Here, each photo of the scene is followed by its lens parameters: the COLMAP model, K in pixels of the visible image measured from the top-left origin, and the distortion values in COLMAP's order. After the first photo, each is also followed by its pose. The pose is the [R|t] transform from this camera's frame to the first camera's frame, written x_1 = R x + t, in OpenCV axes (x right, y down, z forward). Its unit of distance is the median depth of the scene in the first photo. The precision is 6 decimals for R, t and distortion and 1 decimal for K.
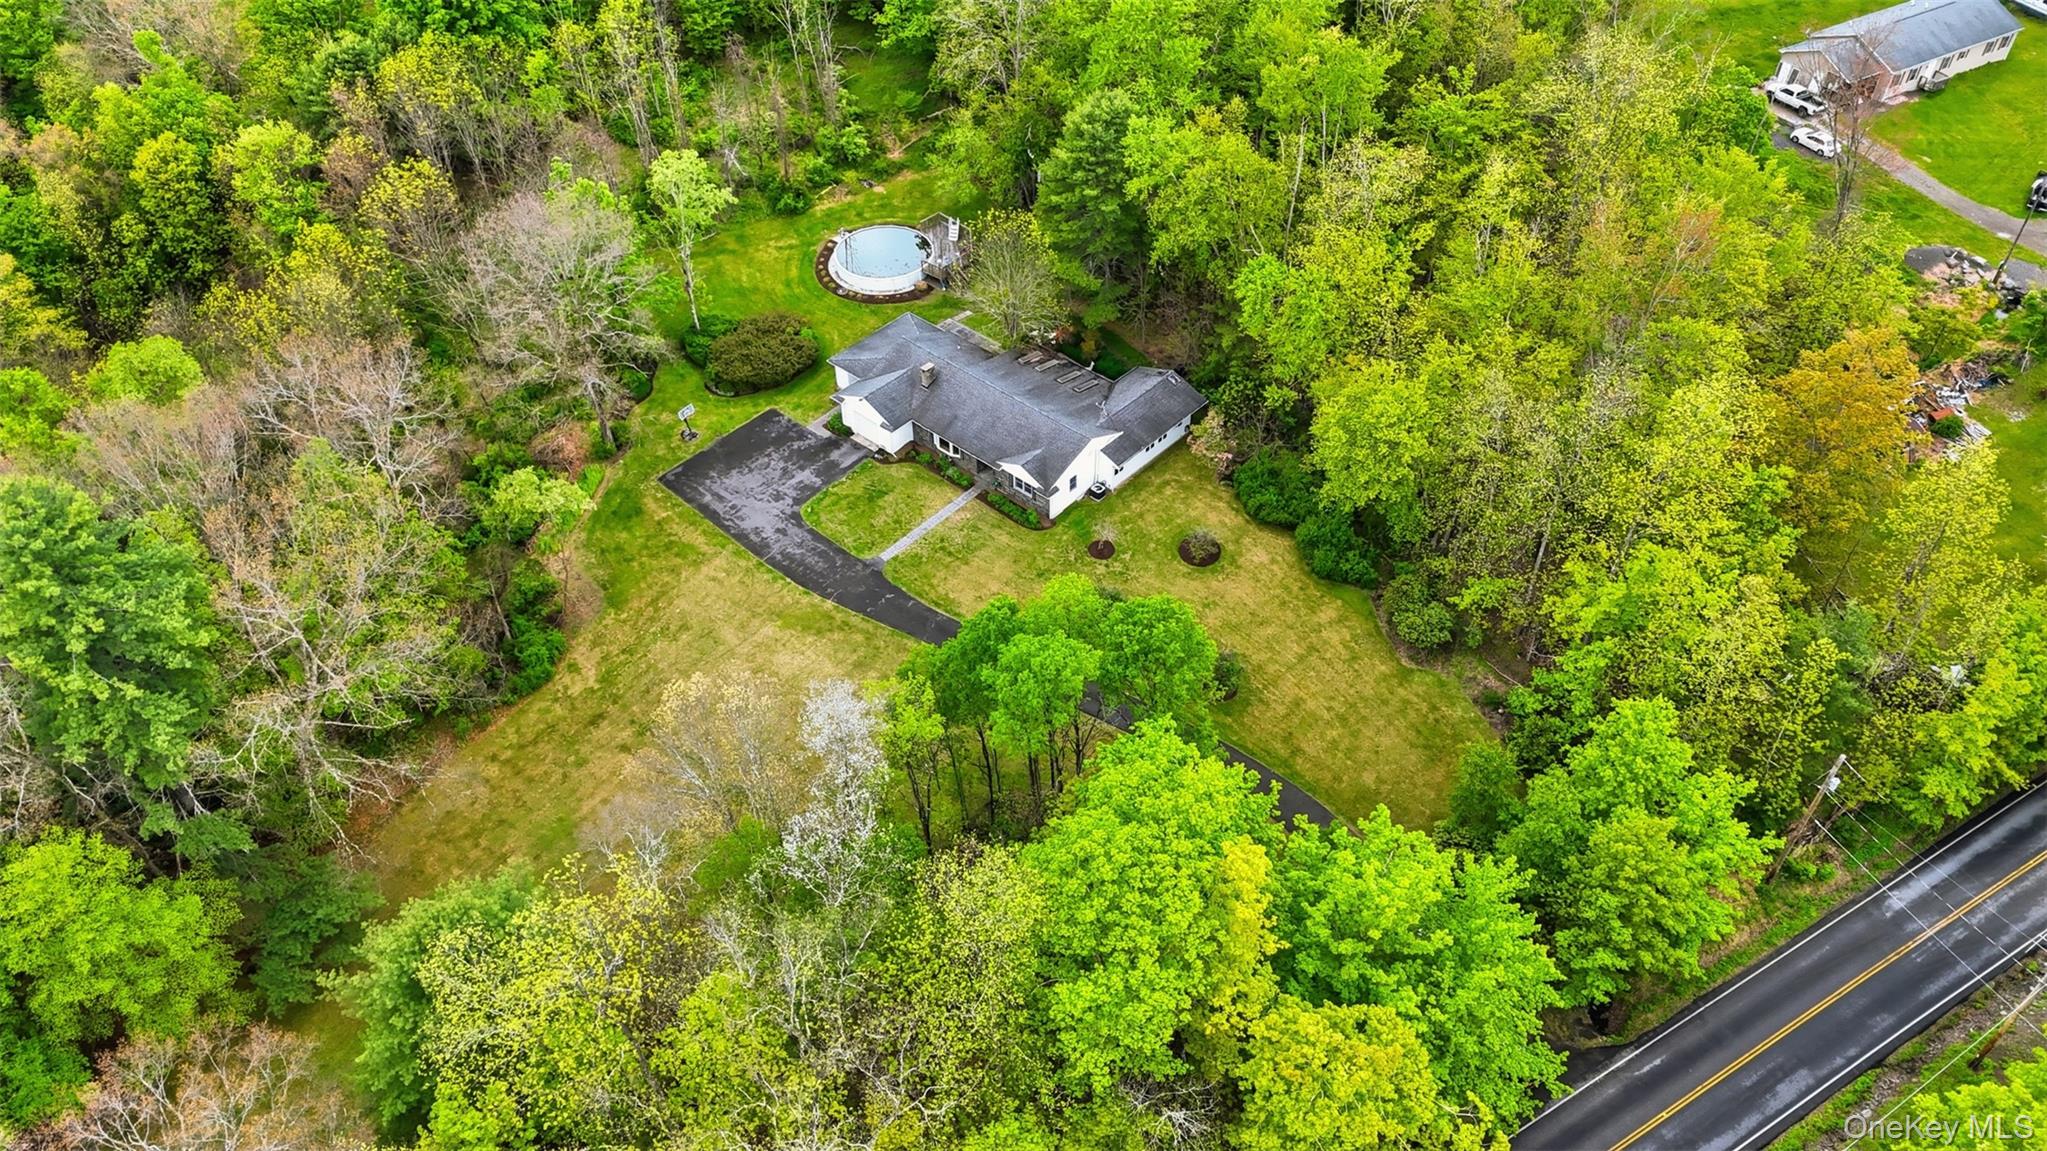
lens RADIAL K [[1518.2, 0, 1032.6], [0, 1518.2, 573.9], [0, 0, 1]] dist [0.121279, -0.078793]
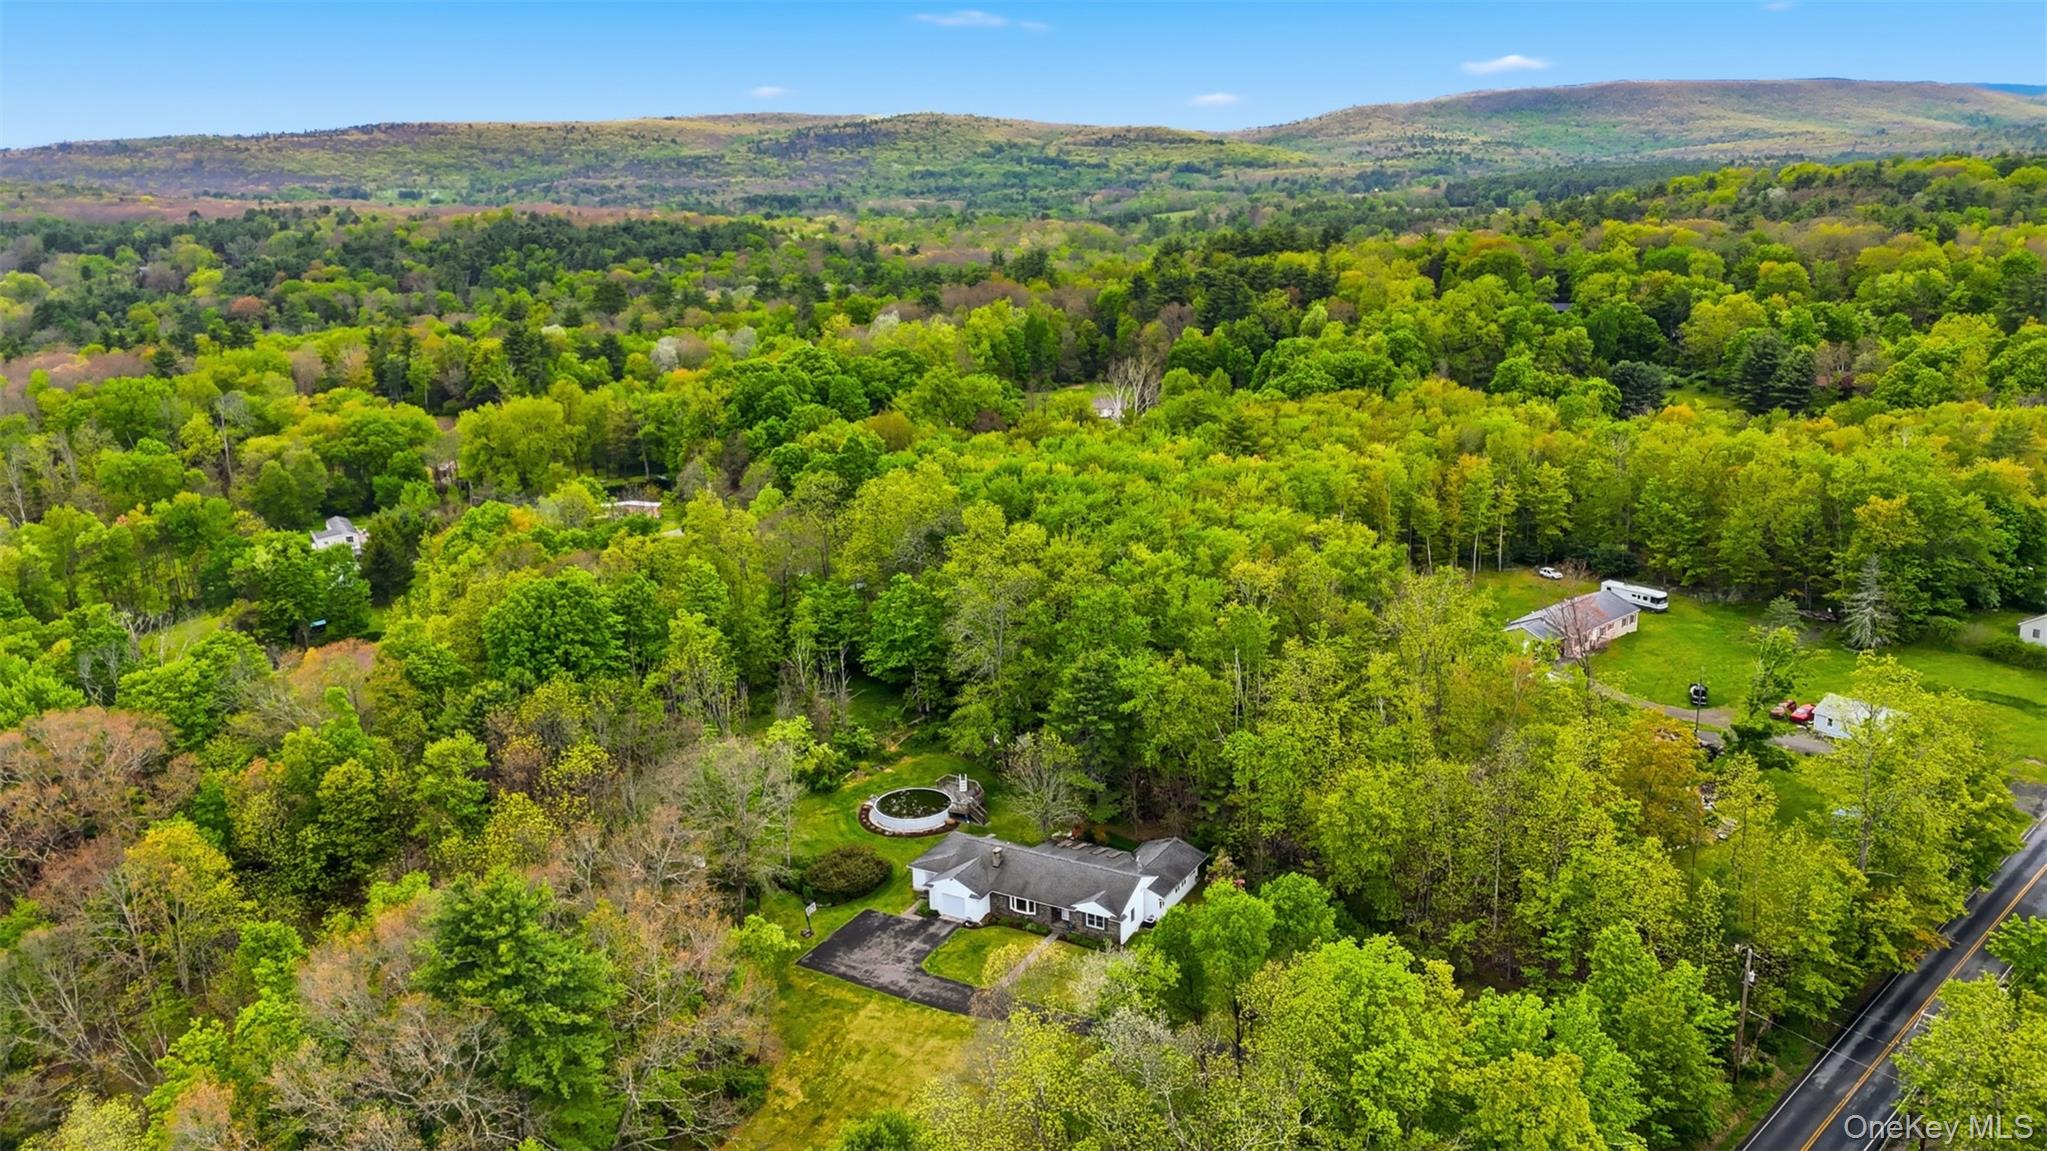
lens RADIAL K [[1518.2, 0, 1032.6], [0, 1518.2, 573.9], [0, 0, 1]] dist [0.121279, -0.078793]
pose [[0.975699, -0.071942, 0.206968, -0.291929], [0.162943, 0.869741, -0.465832, 0.267877], [-0.146496, 0.488236, 0.860328, -0.228131]]
